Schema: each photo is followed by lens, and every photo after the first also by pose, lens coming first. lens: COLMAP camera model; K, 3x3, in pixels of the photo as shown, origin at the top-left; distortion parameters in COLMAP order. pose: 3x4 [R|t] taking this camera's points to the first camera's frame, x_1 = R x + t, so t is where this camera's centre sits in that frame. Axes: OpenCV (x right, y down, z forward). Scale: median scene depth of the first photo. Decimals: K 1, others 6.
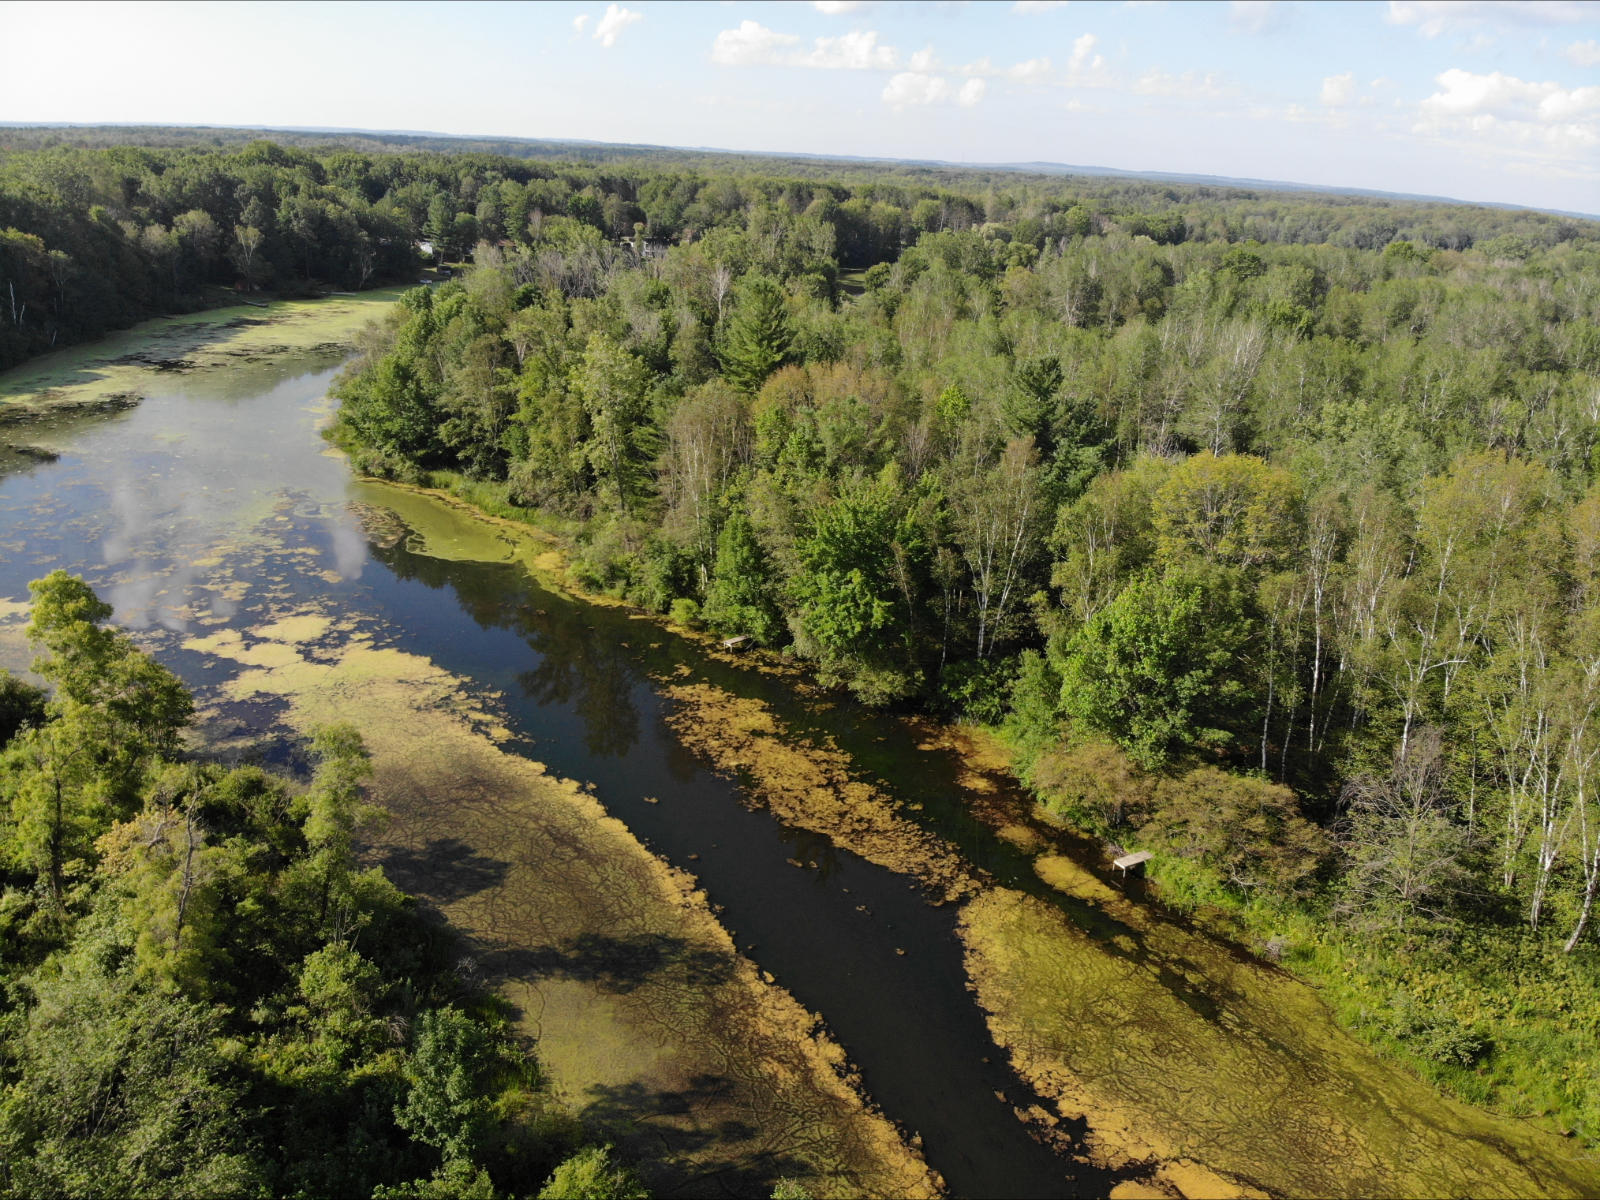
lens RADIAL K [[1179.8, 0, 818.1], [0, 1179.8, 599.0], [0, 0, 1]] dist [0.067843, -0.178856]
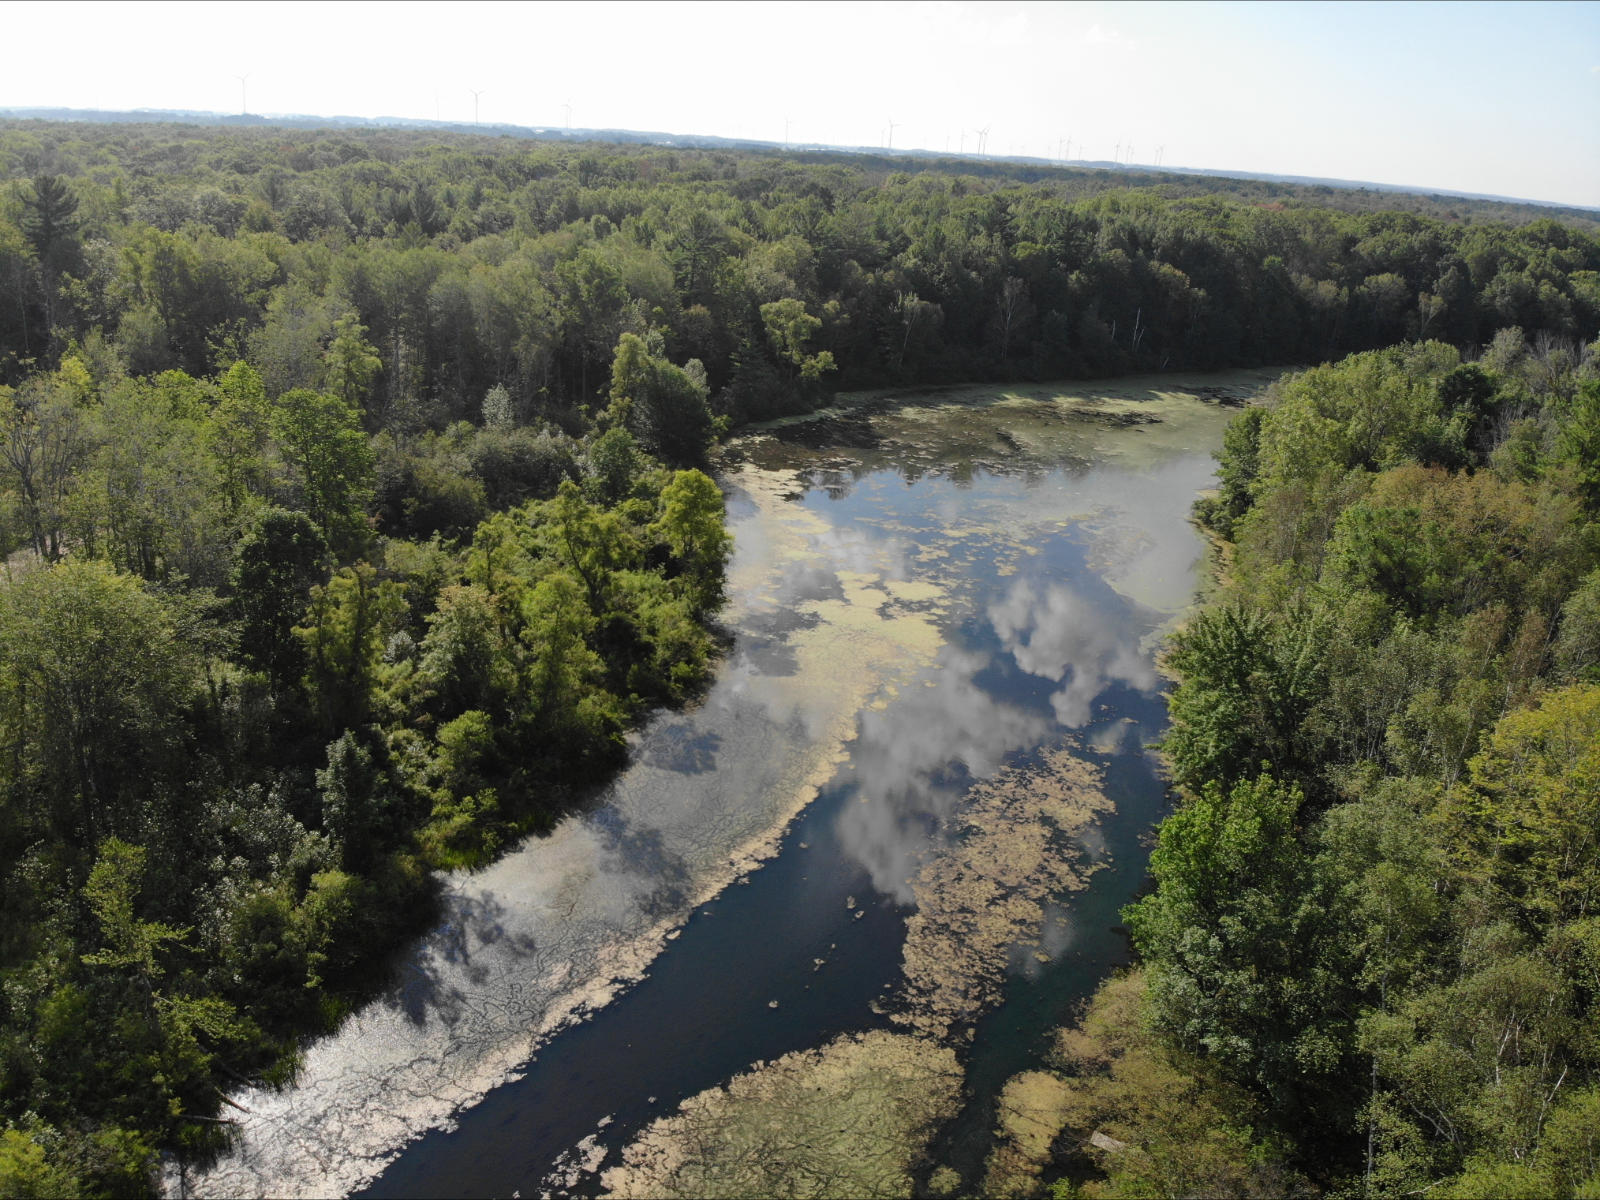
lens RADIAL K [[1179.8, 0, 783.4], [0, 1179.8, 614.1], [0, 0, 1]] dist [0.067843, -0.178856]
pose [[0.449796, 0.299185, -0.841529, 0.372664], [-0.340858, 0.928410, 0.147885, -0.062330], [0.825530, 0.220324, 0.519575, 0.220310]]
